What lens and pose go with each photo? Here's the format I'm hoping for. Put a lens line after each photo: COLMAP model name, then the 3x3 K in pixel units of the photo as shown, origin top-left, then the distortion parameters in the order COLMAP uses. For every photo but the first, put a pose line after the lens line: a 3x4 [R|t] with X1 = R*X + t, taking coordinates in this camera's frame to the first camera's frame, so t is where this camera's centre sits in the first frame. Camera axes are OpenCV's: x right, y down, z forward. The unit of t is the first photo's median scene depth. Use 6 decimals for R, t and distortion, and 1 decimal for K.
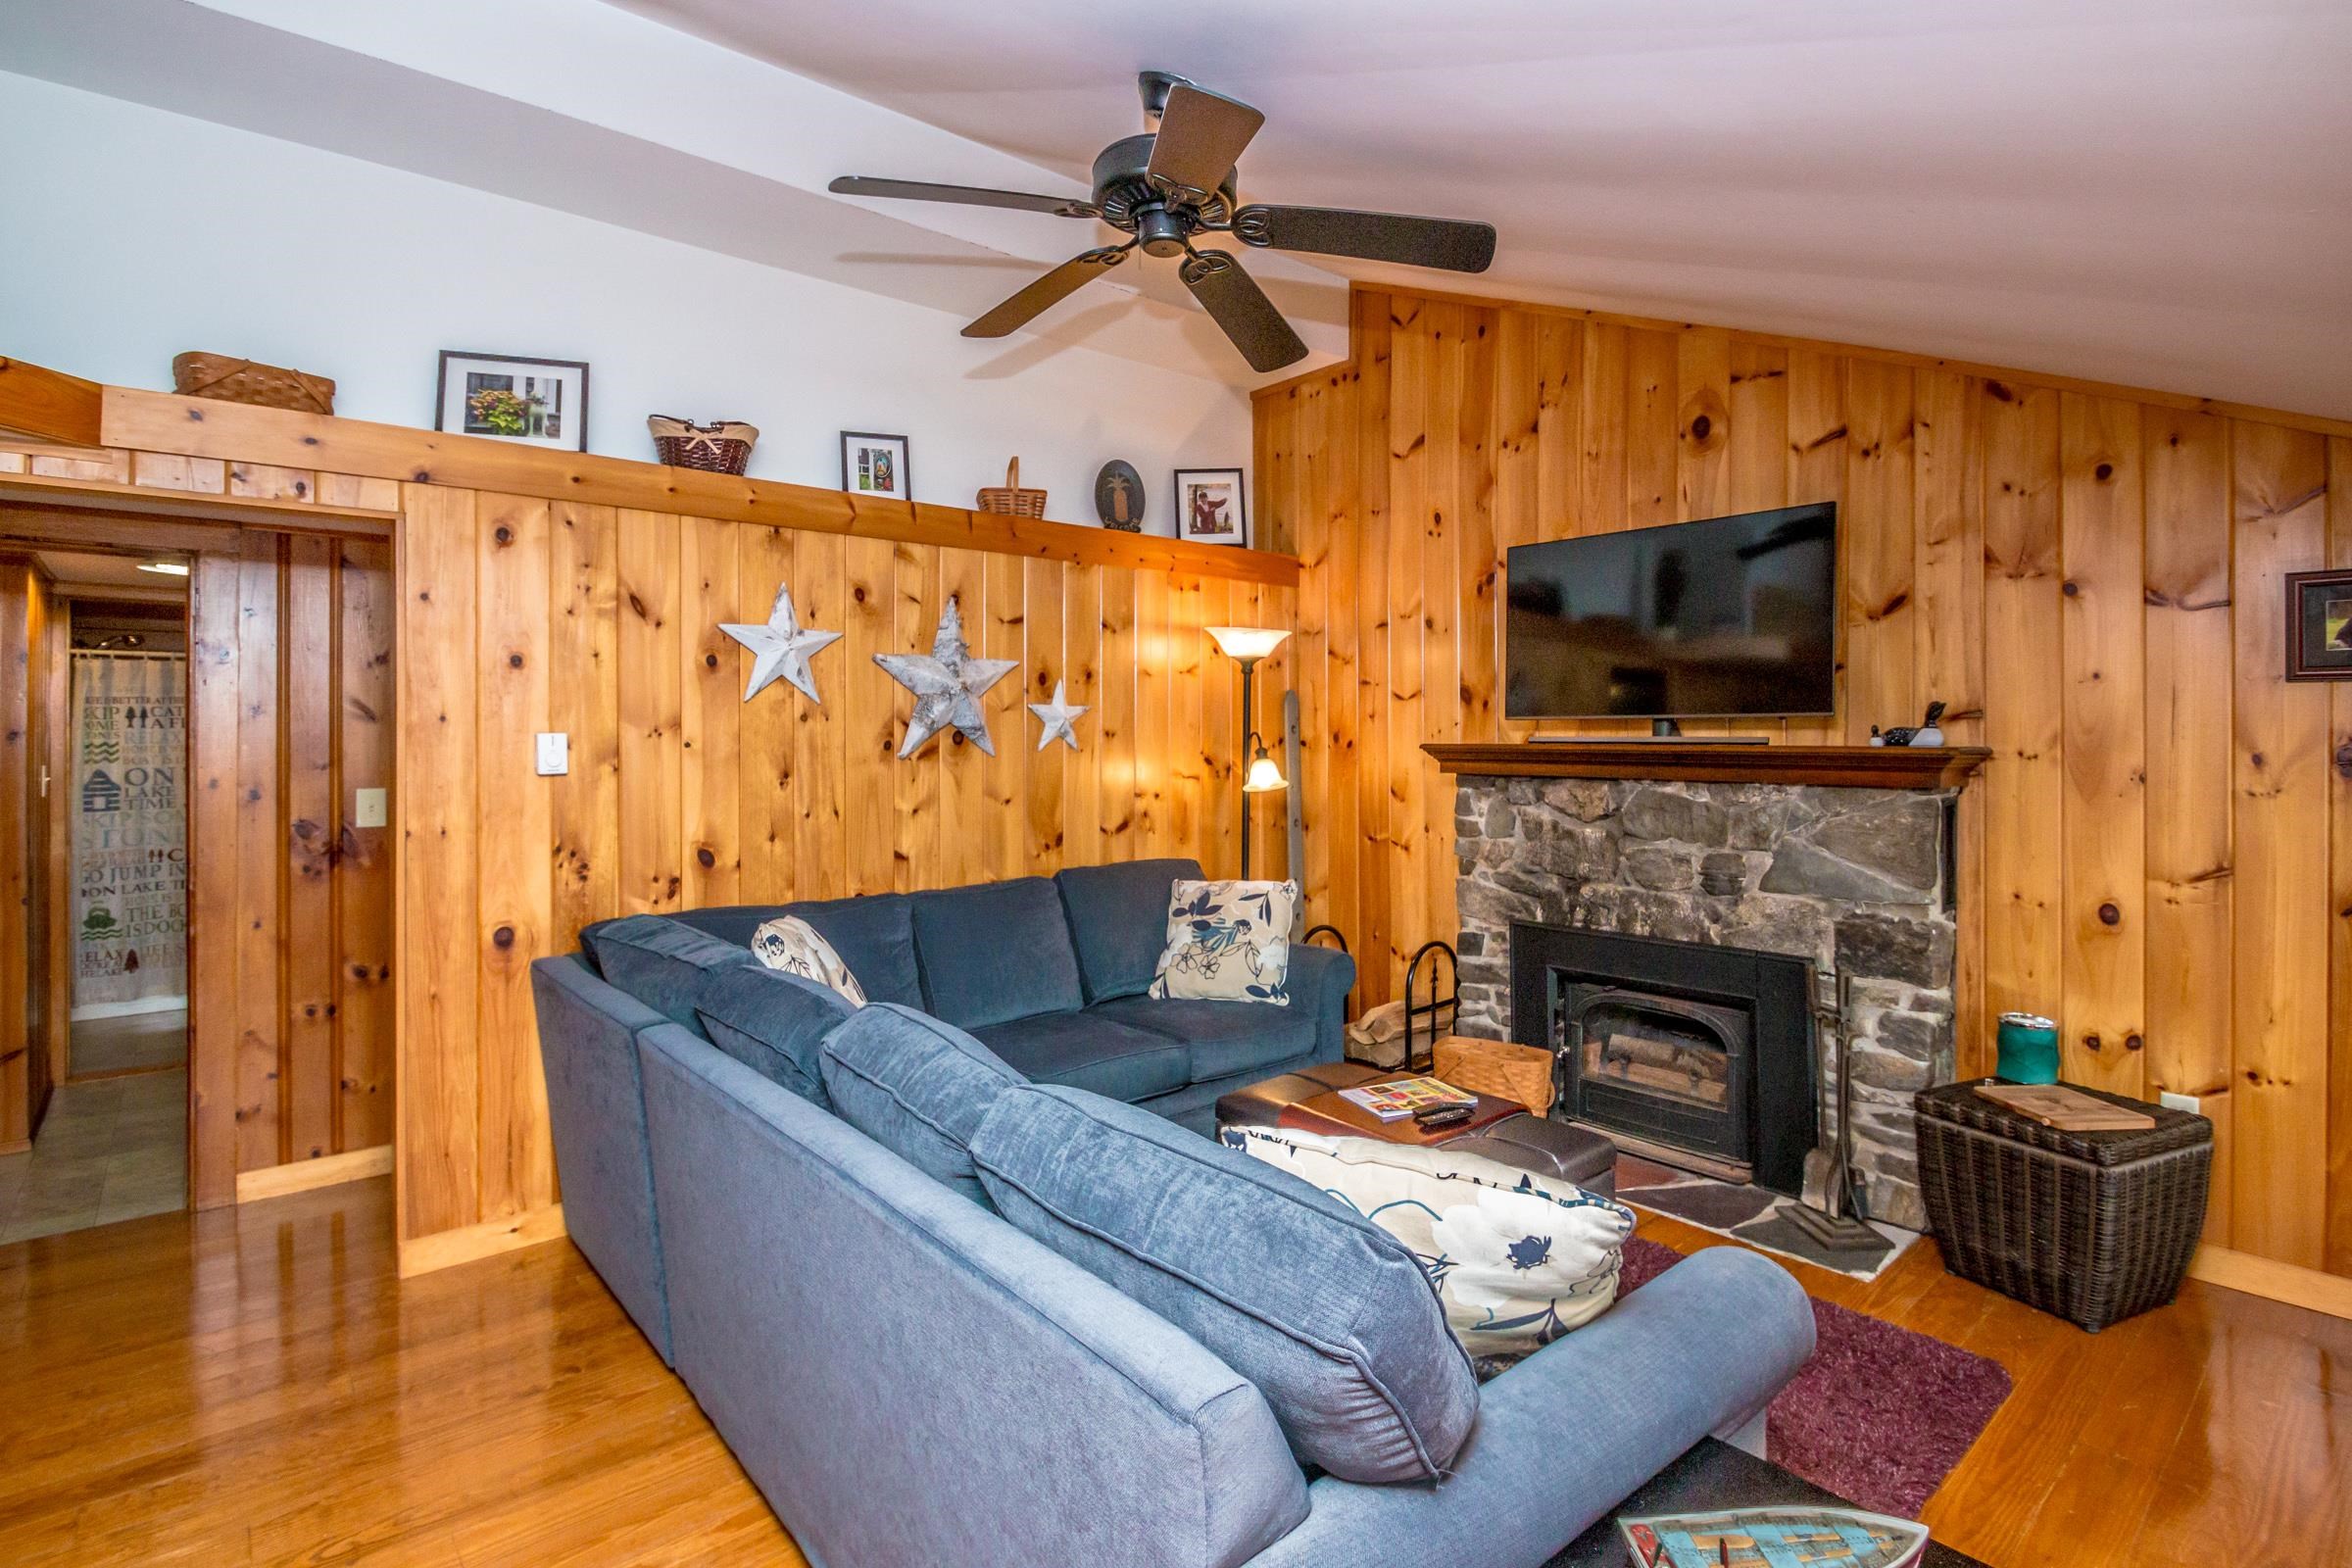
lens RADIAL K [[1133.6, 0, 1183.2], [0, 1133.6, 741.3], [0, 0, 1]] dist [0.010118, -0.011291]
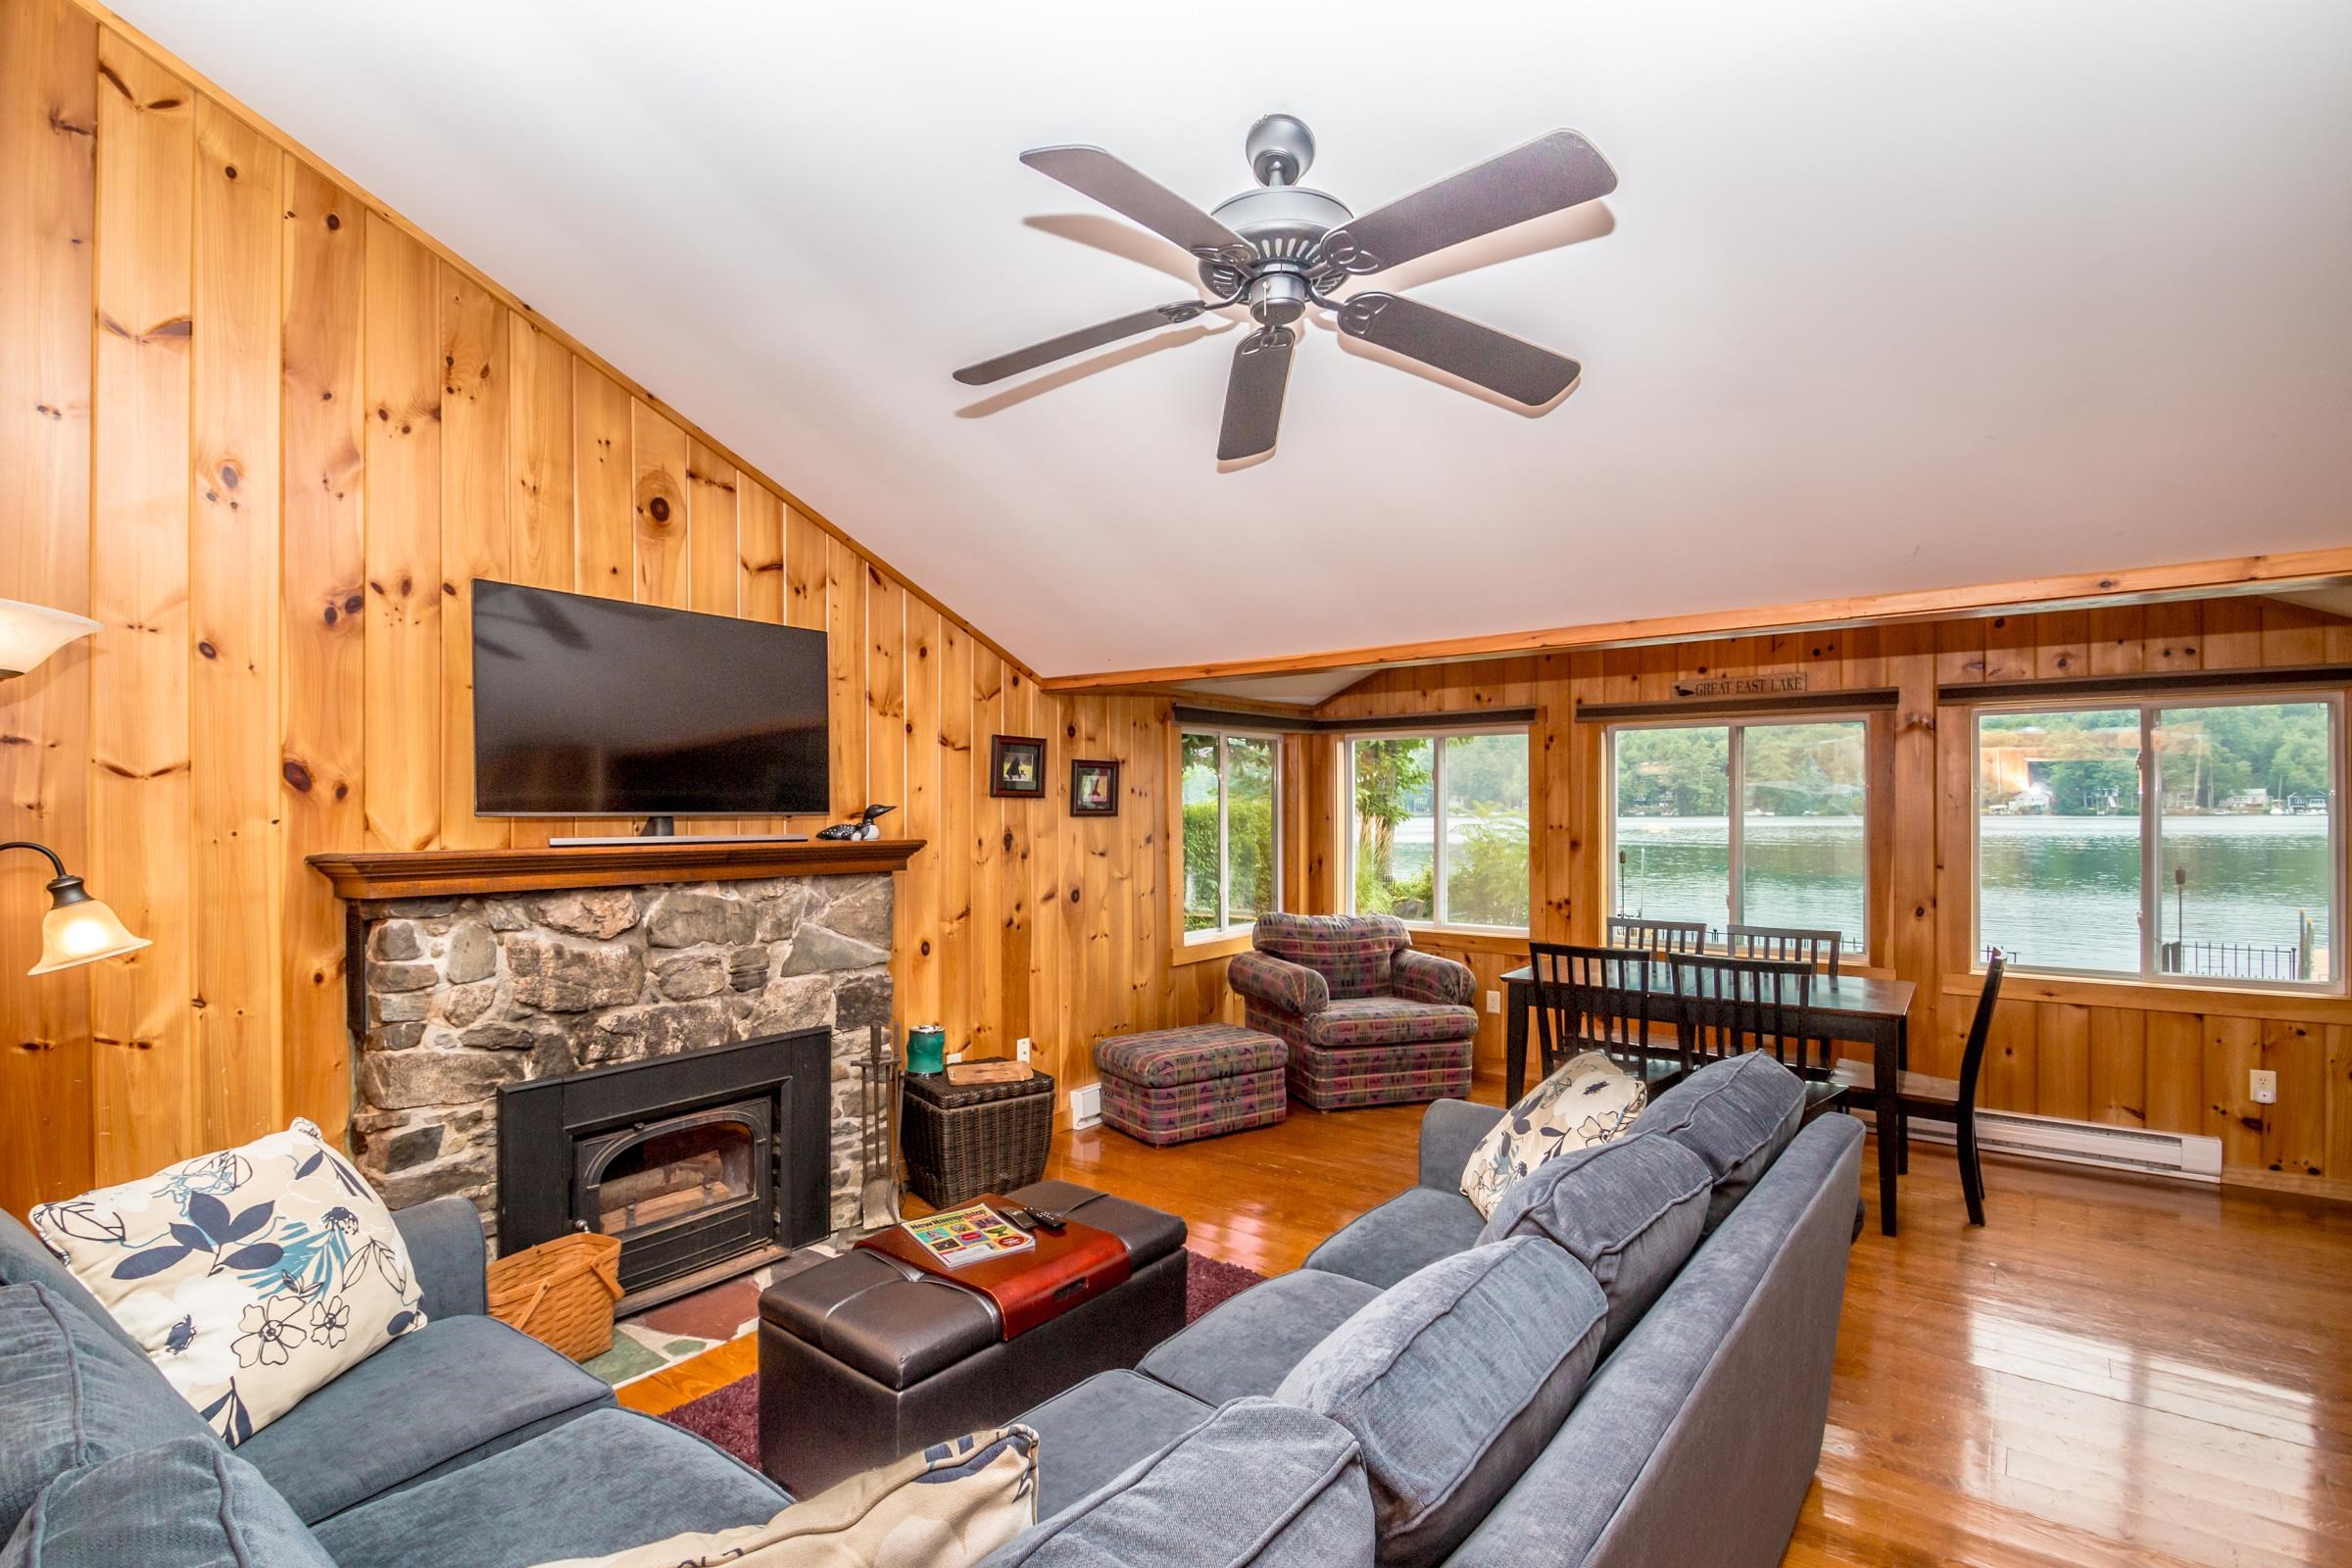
lens RADIAL K [[1133.6, 0, 1175.5], [0, 1133.6, 813.4], [0, 0, 1]] dist [0.010118, -0.011291]
pose [[-0.205455, 0.001640, 0.978665, -0.545741], [0.009918, 0.999951, 0.000406, -0.017738], [-0.978616, 0.009790, -0.205461, 0.757184]]
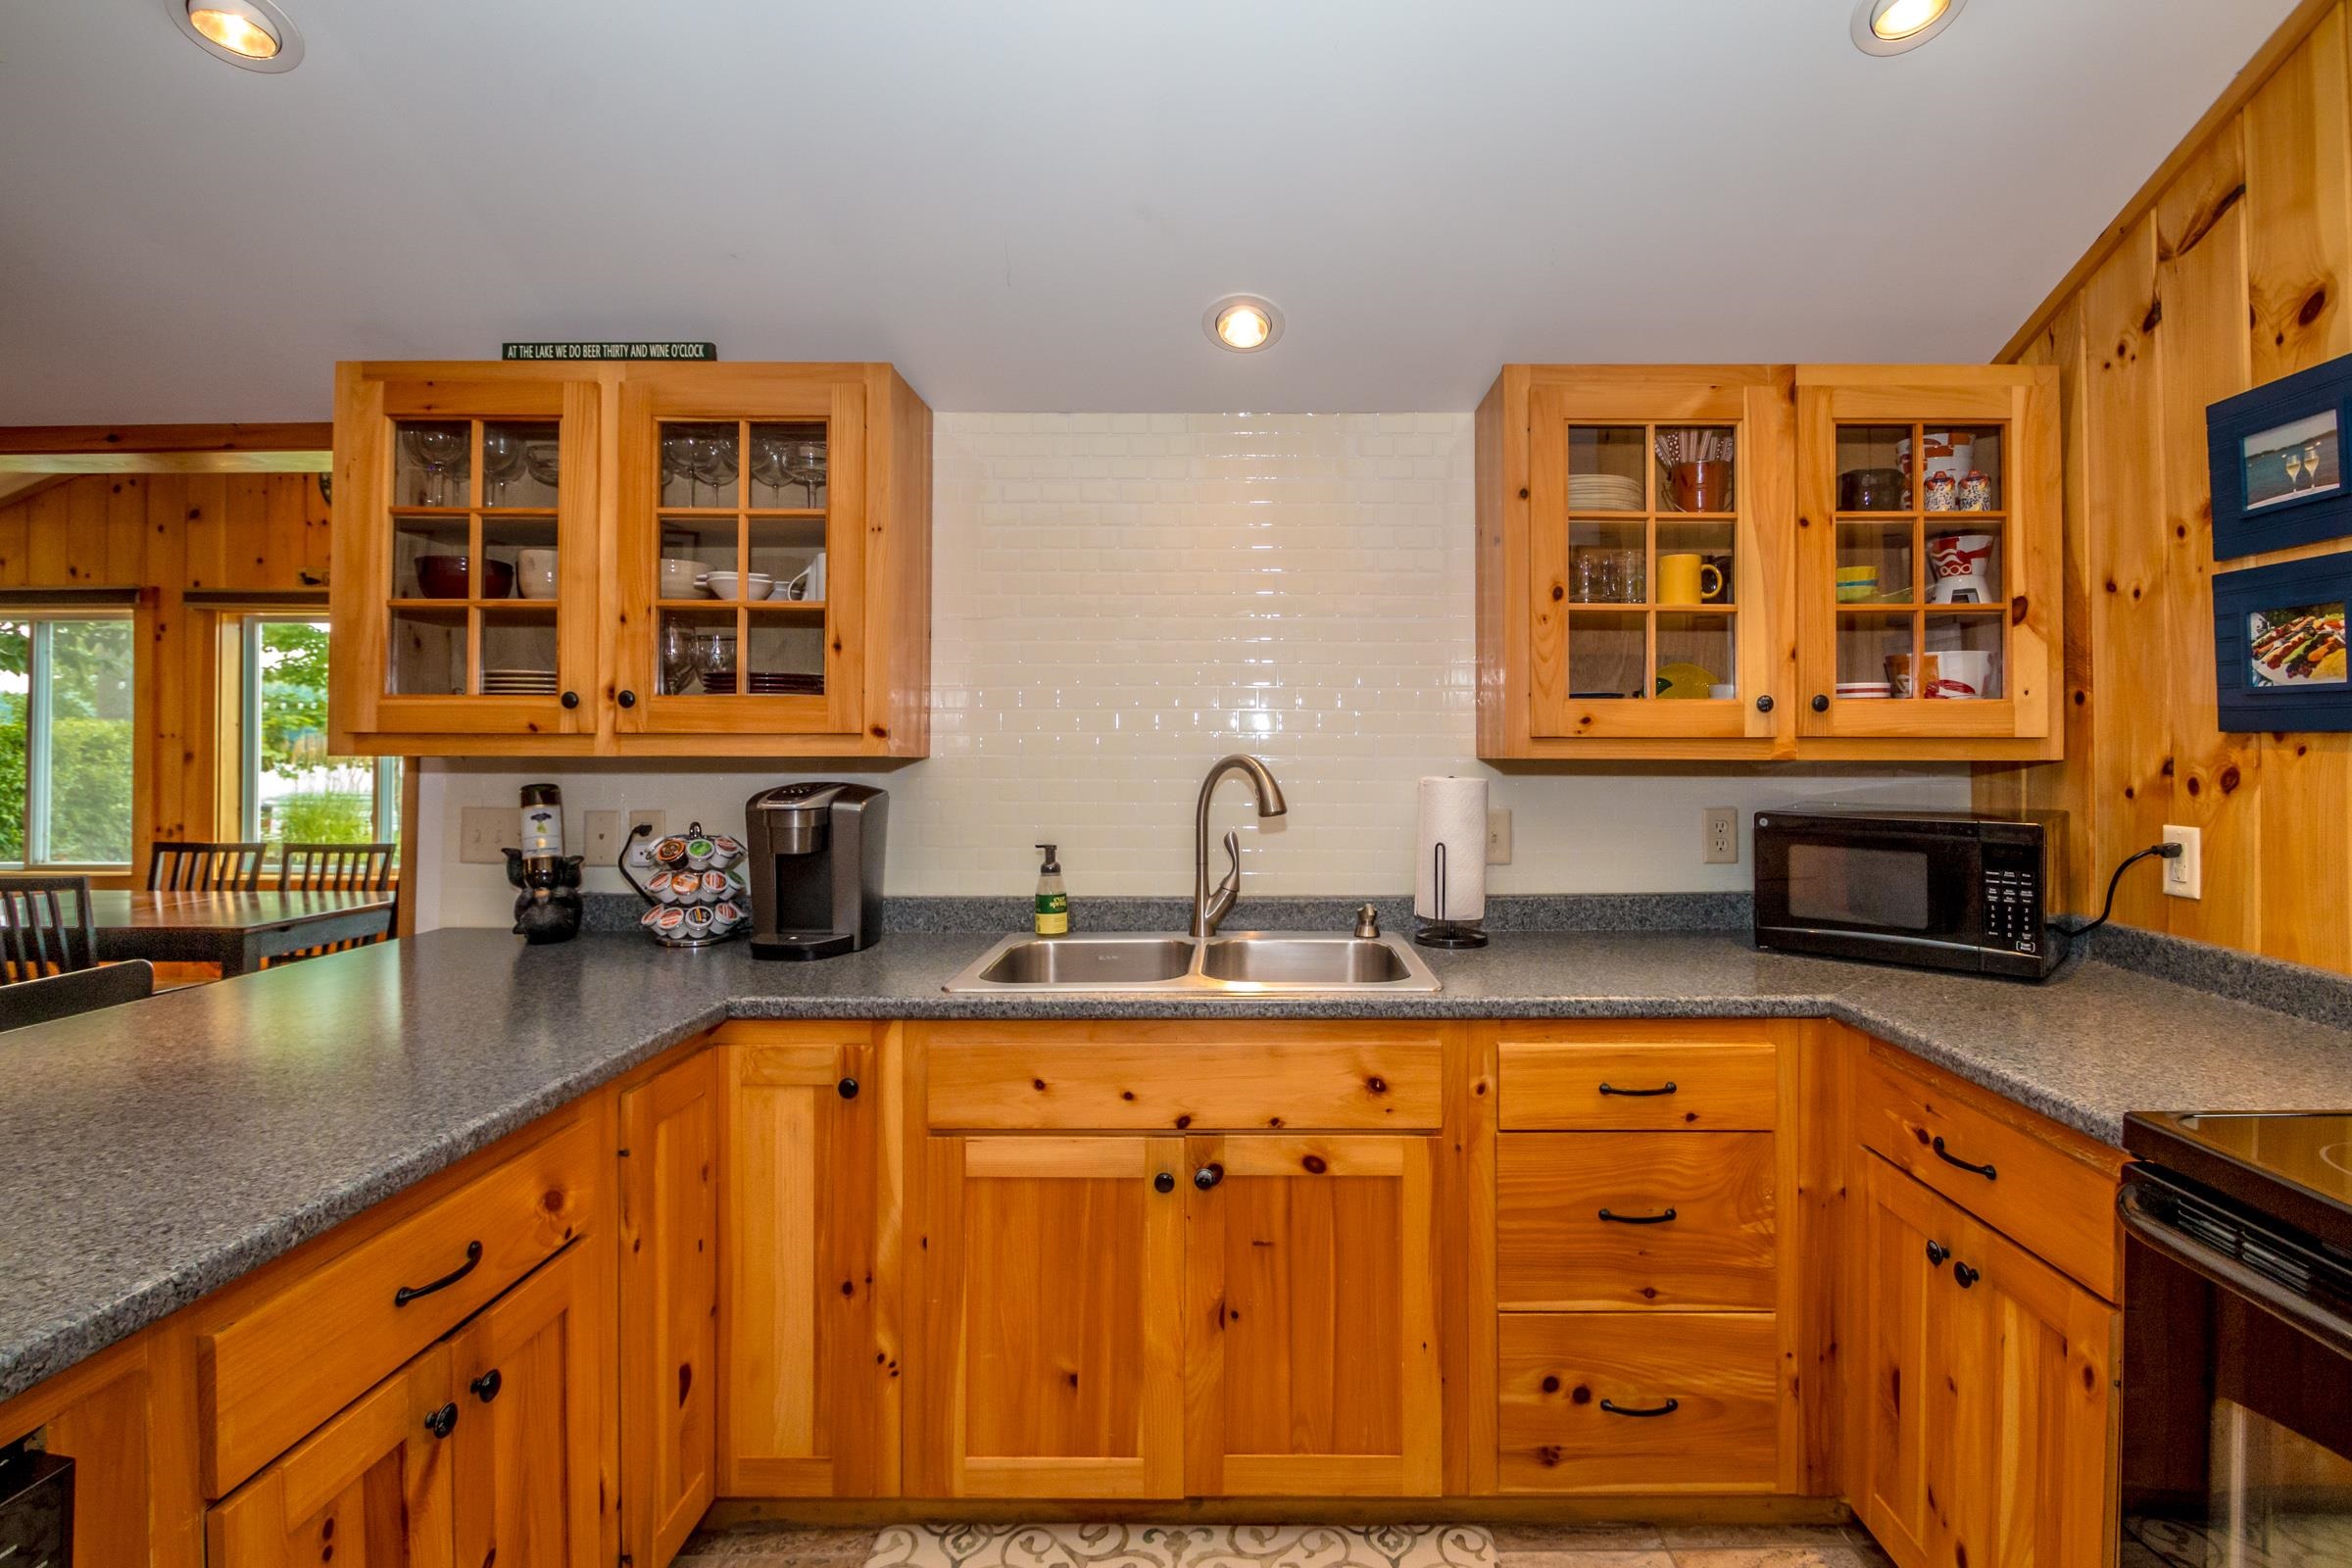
lens RADIAL K [[1133.6, 0, 1258.2], [0, 1133.6, 736.2], [0, 0, 1]] dist [0.010118, -0.011291]
pose [[-0.762199, 0.008326, 0.647289, -0.887618], [0.003246, 0.999954, -0.009041, 0.022613], [-0.647335, -0.004790, -0.762191, 0.107761]]
